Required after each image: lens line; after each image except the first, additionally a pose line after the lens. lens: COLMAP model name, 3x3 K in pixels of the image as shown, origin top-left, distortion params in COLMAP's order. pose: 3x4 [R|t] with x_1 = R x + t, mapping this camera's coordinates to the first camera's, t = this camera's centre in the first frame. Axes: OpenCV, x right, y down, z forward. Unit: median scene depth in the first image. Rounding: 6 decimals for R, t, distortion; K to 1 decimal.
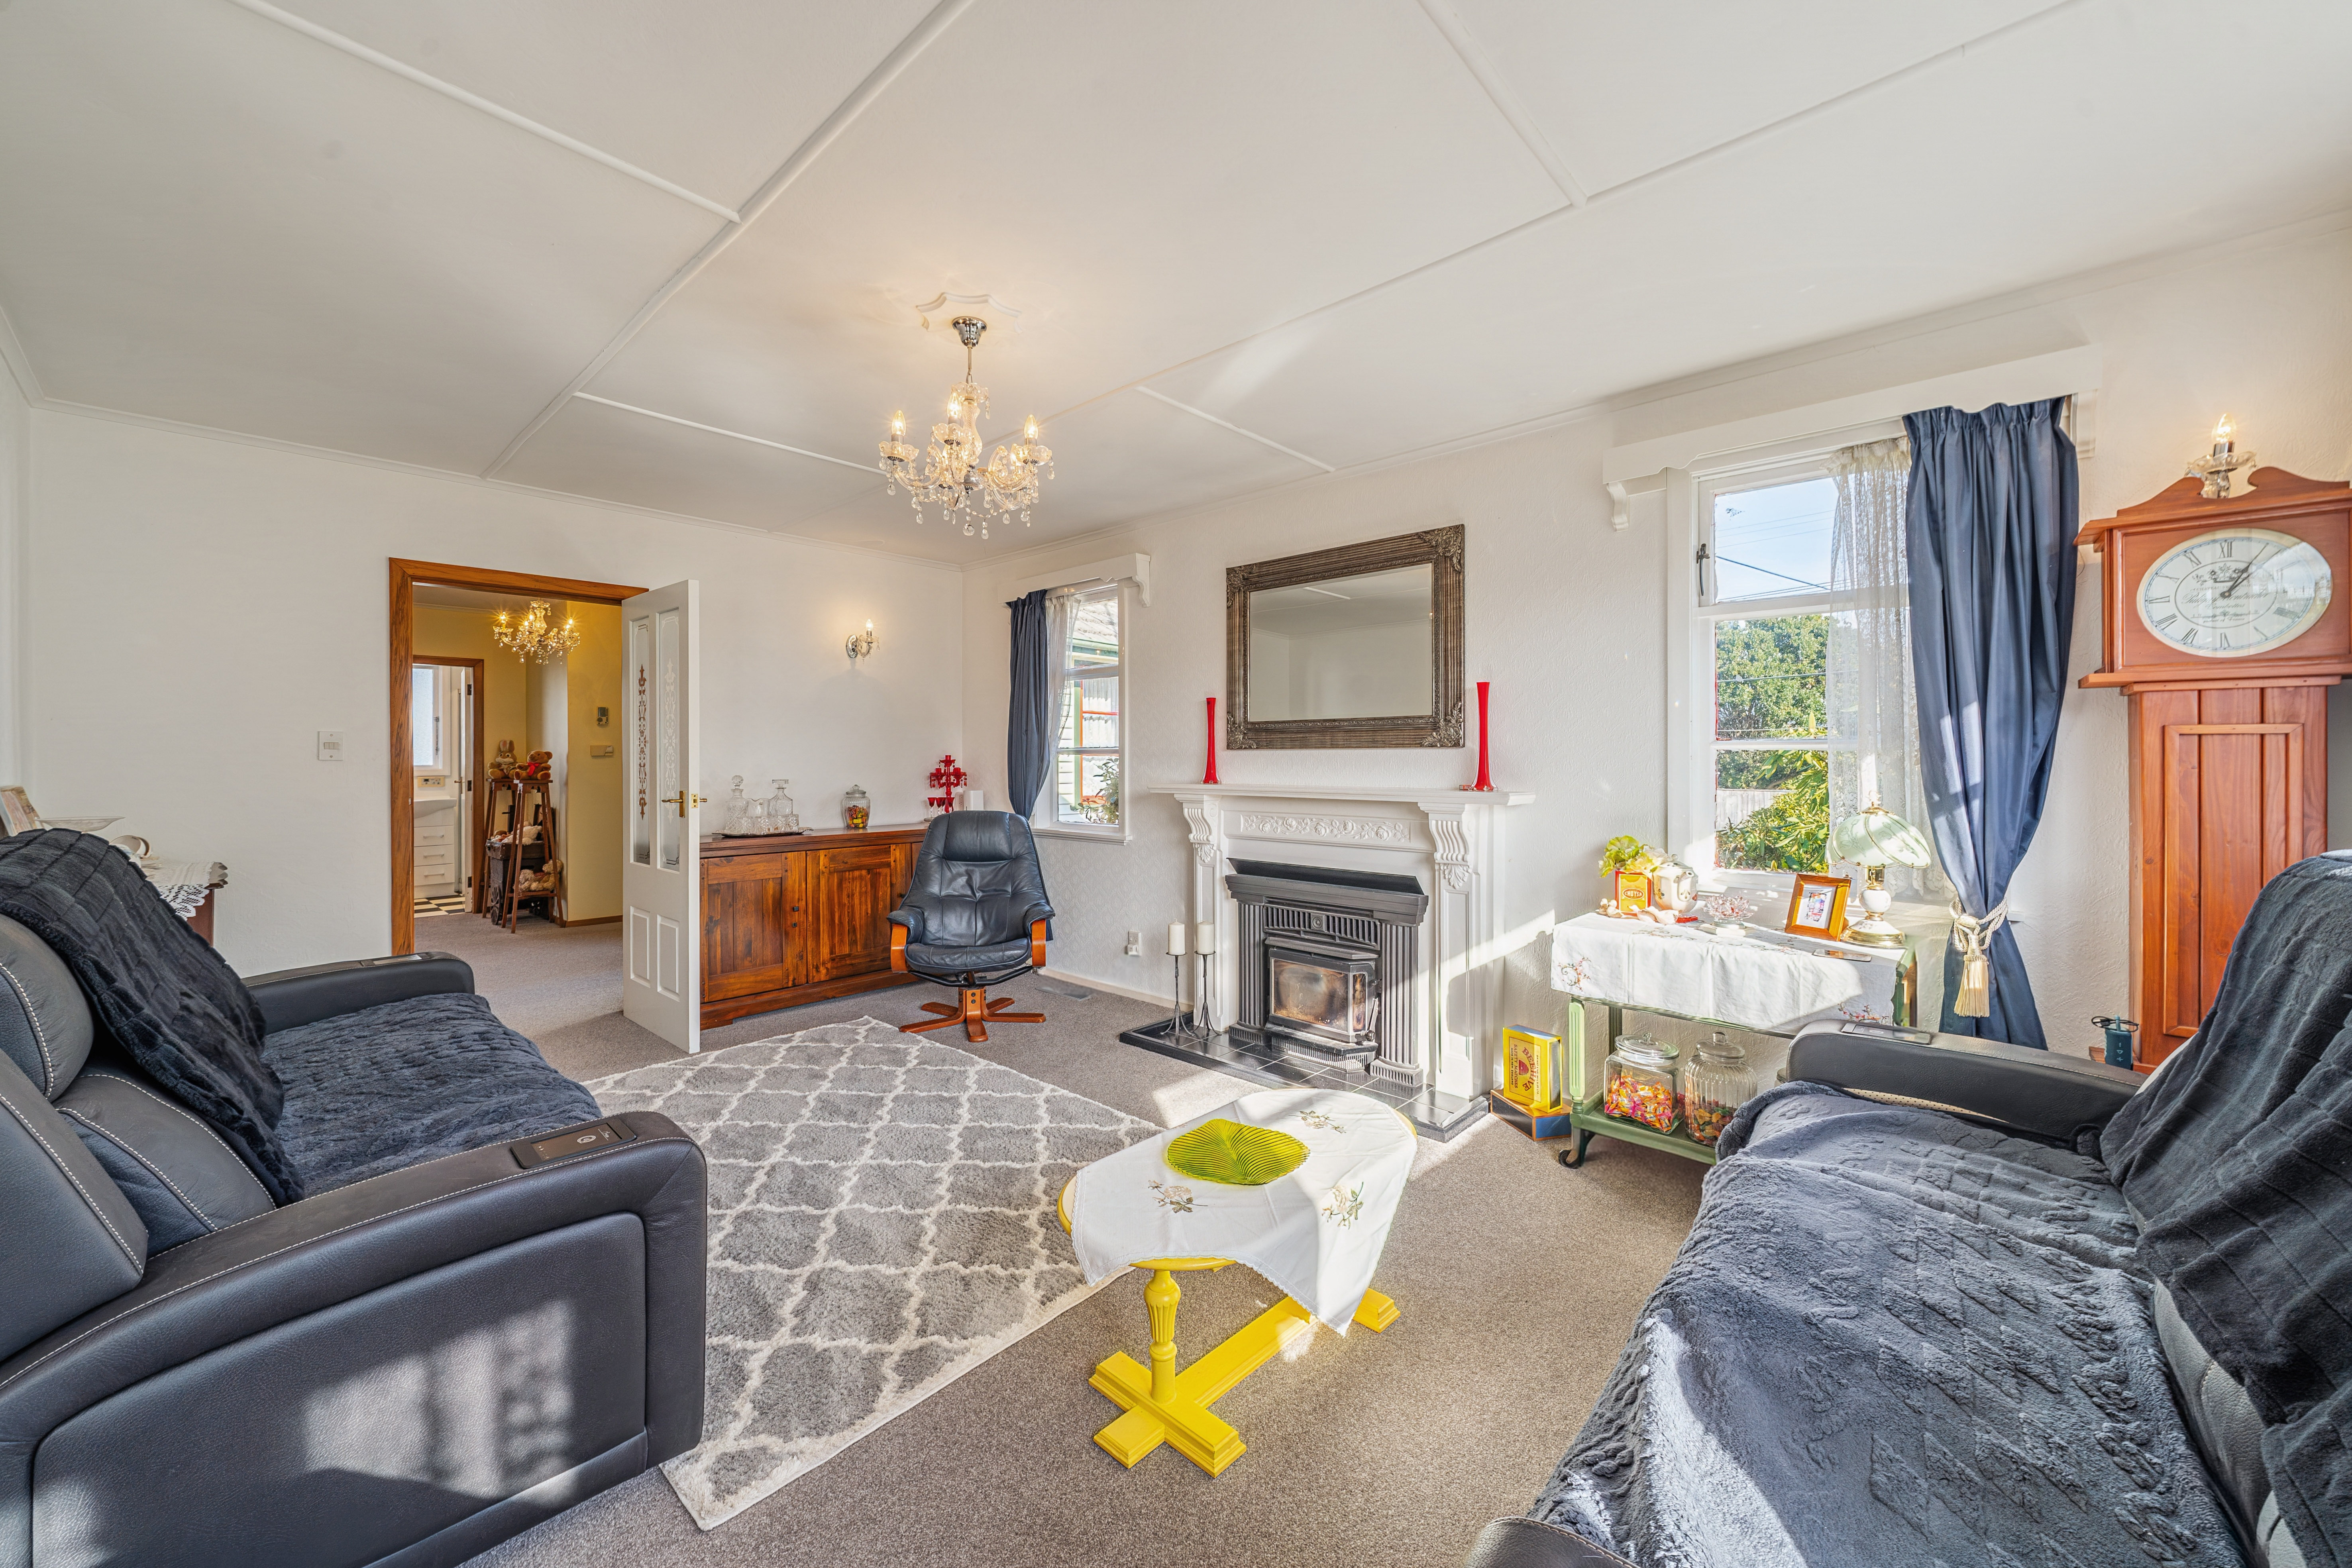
lens RADIAL K [[870.2, 0, 1168.1], [0, 870.2, 758.2], [0, 0, 1]] dist [-0.000020, 0.000050]
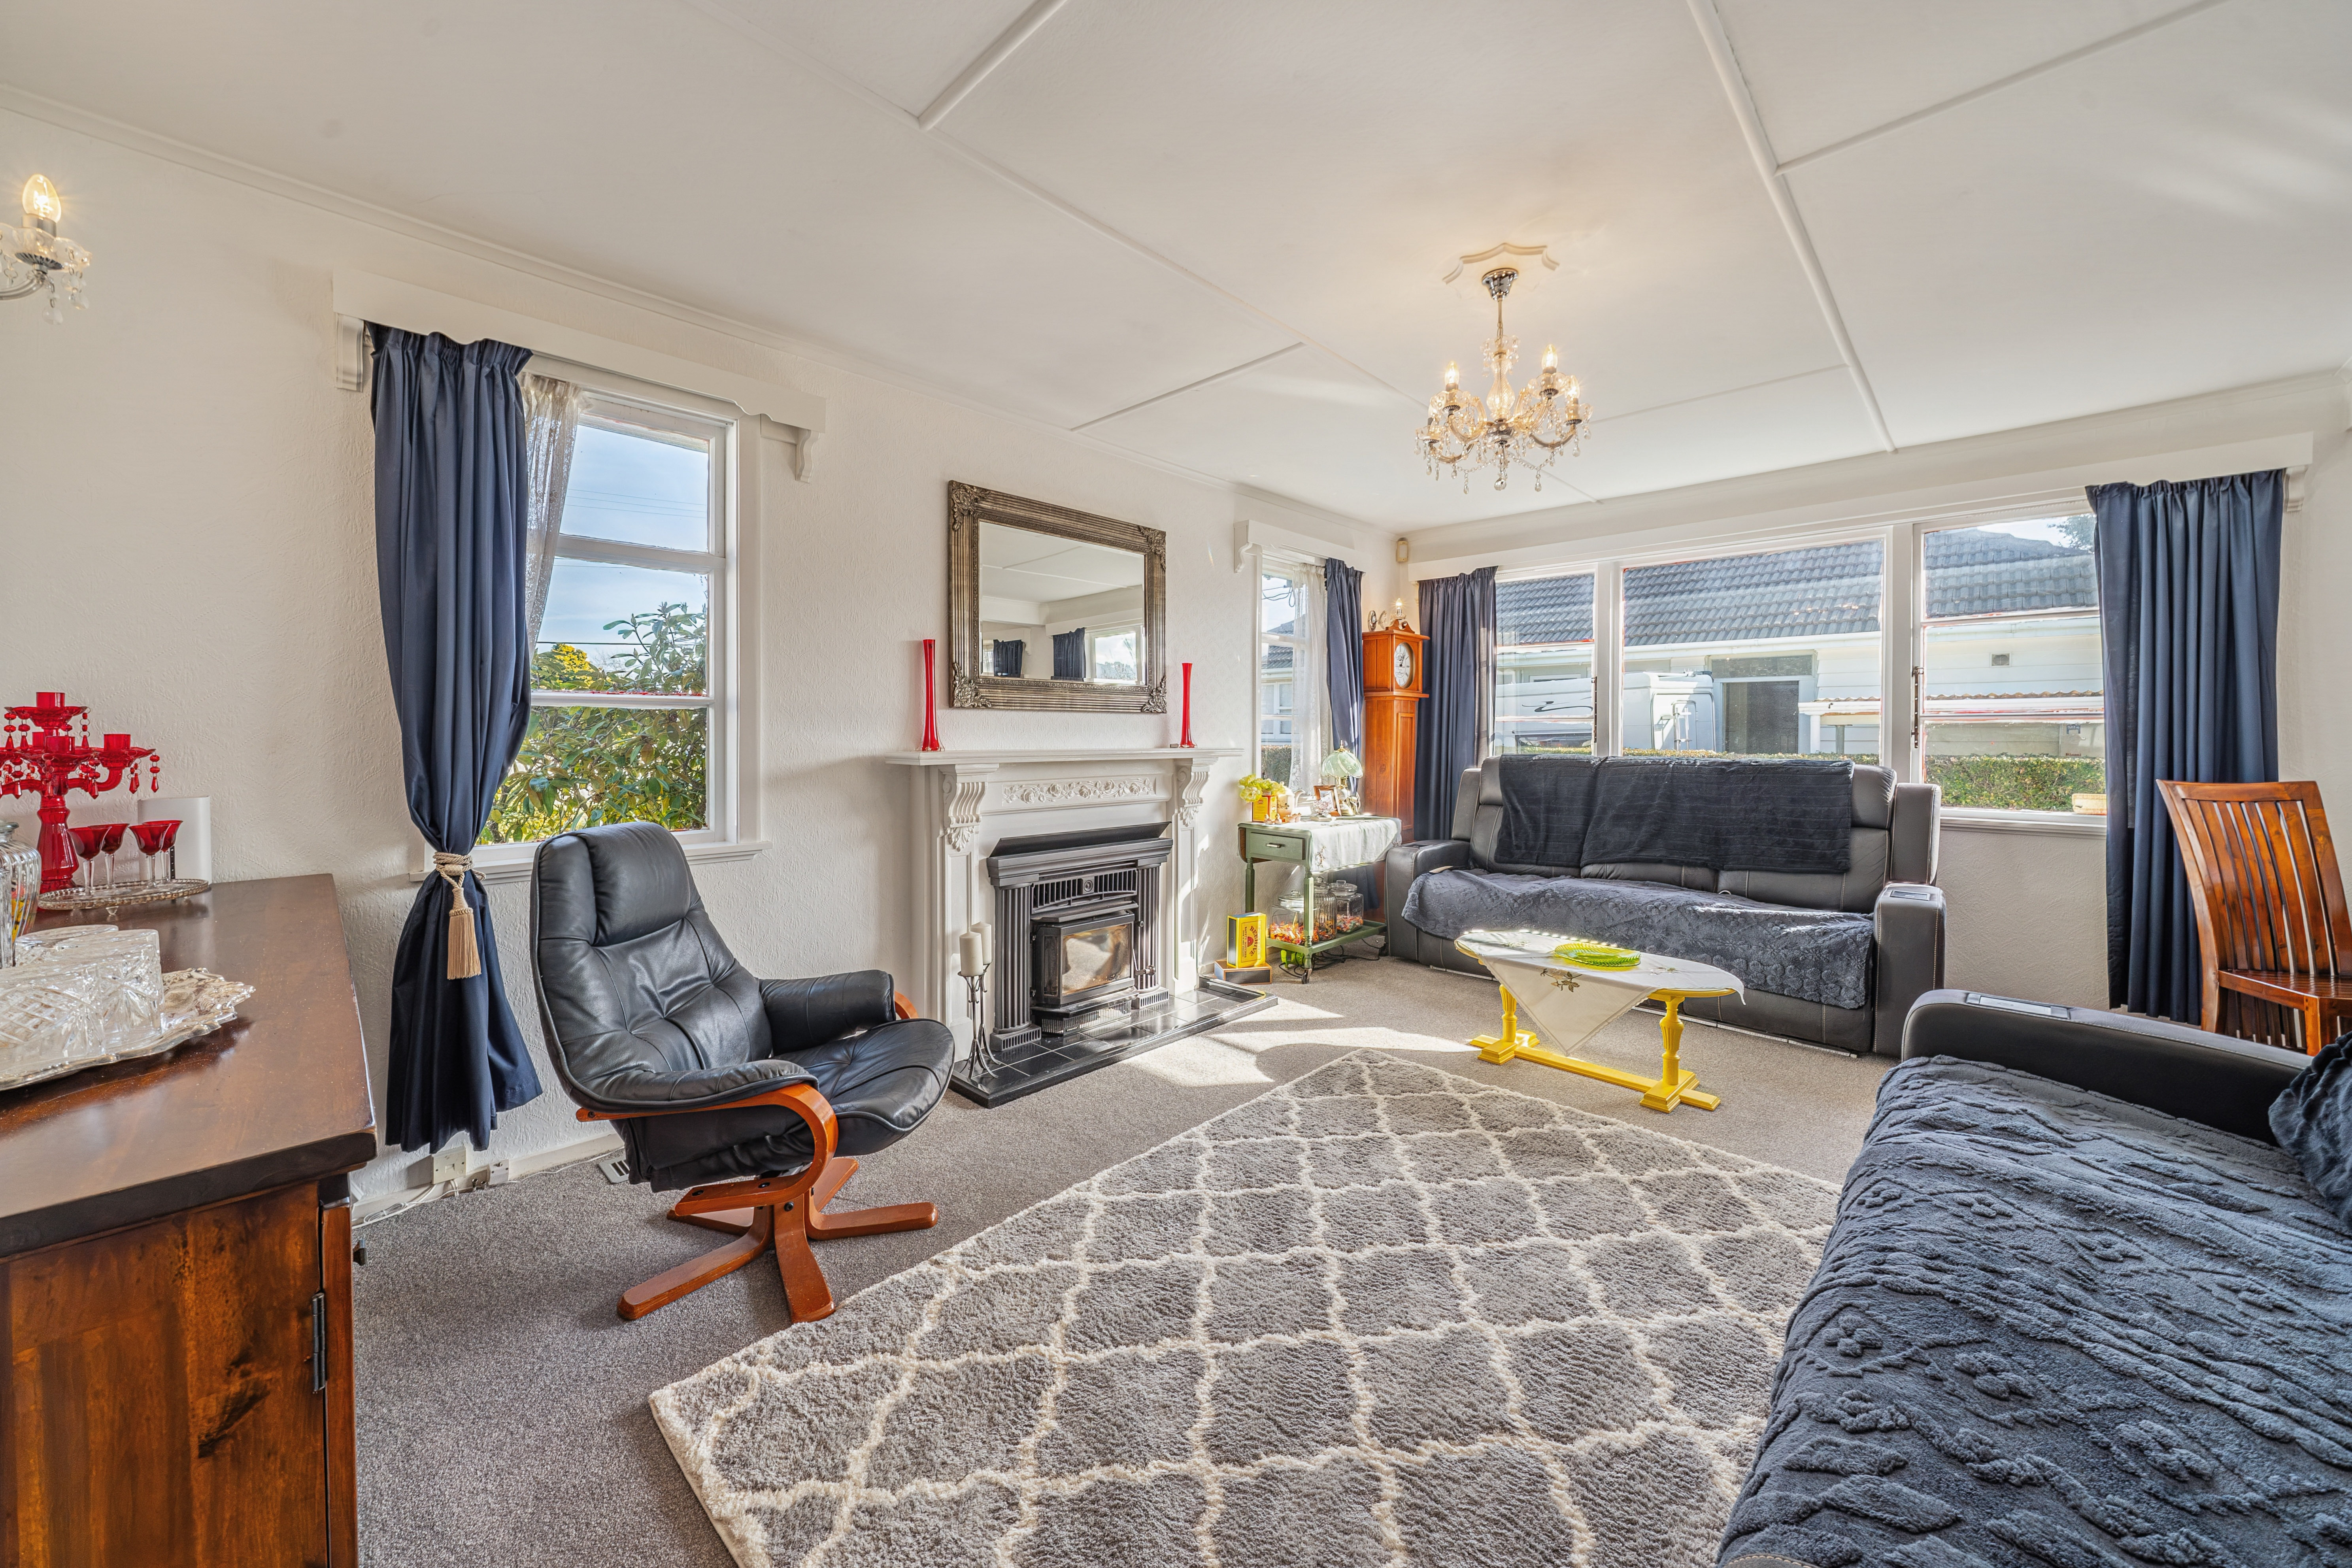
lens RADIAL K [[848.1, 0, 1166.1], [0, 848.1, 732.8], [0, 0, 1]] dist [-0.027104, -0.000105]
pose [[0.045877, -0.001985, 0.998945, -0.841953], [-0.004810, 0.999986, 0.002208, 0.012443], [-0.998935, -0.004906, 0.045867, 0.926624]]
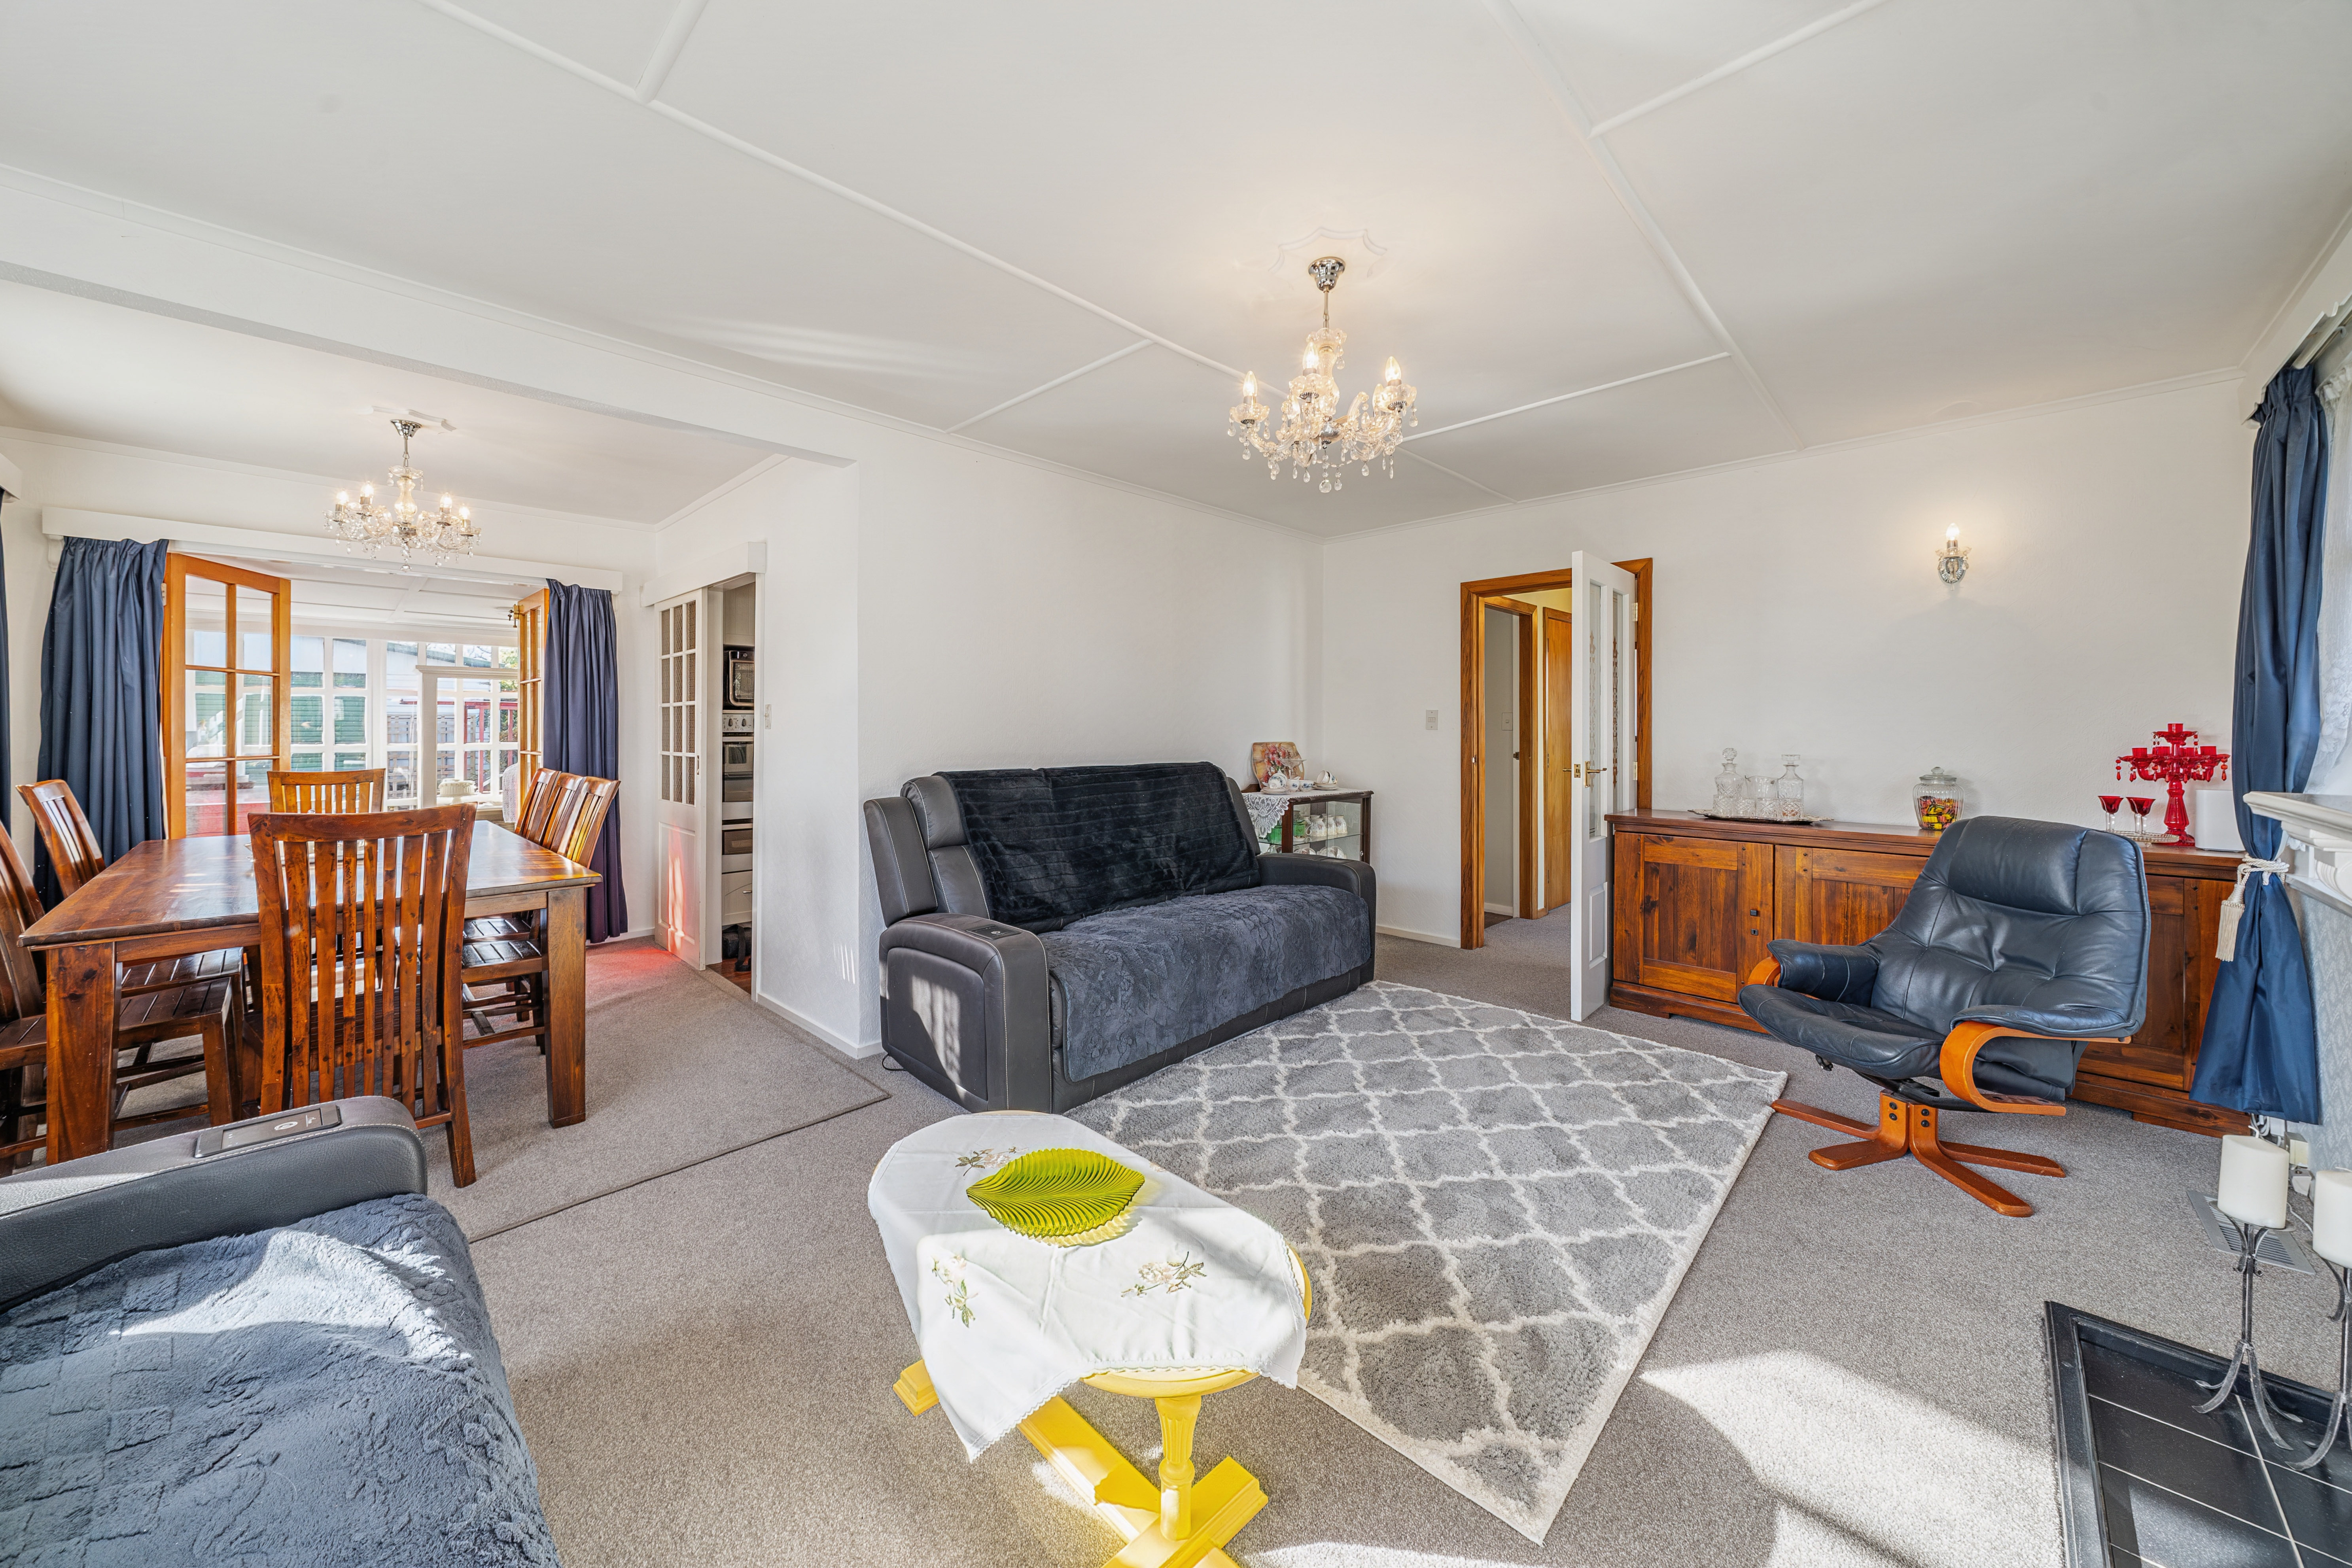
lens RADIAL K [[848.1, 0, 1166.1], [0, 848.1, 732.8], [0, 0, 1]] dist [-0.027104, -0.000105]
pose [[-0.043713, 0.009028, -0.999003, 0.472651], [-0.000577, 0.999959, 0.009062, -0.004317], [0.999044, 0.000973, -0.043706, 0.598436]]
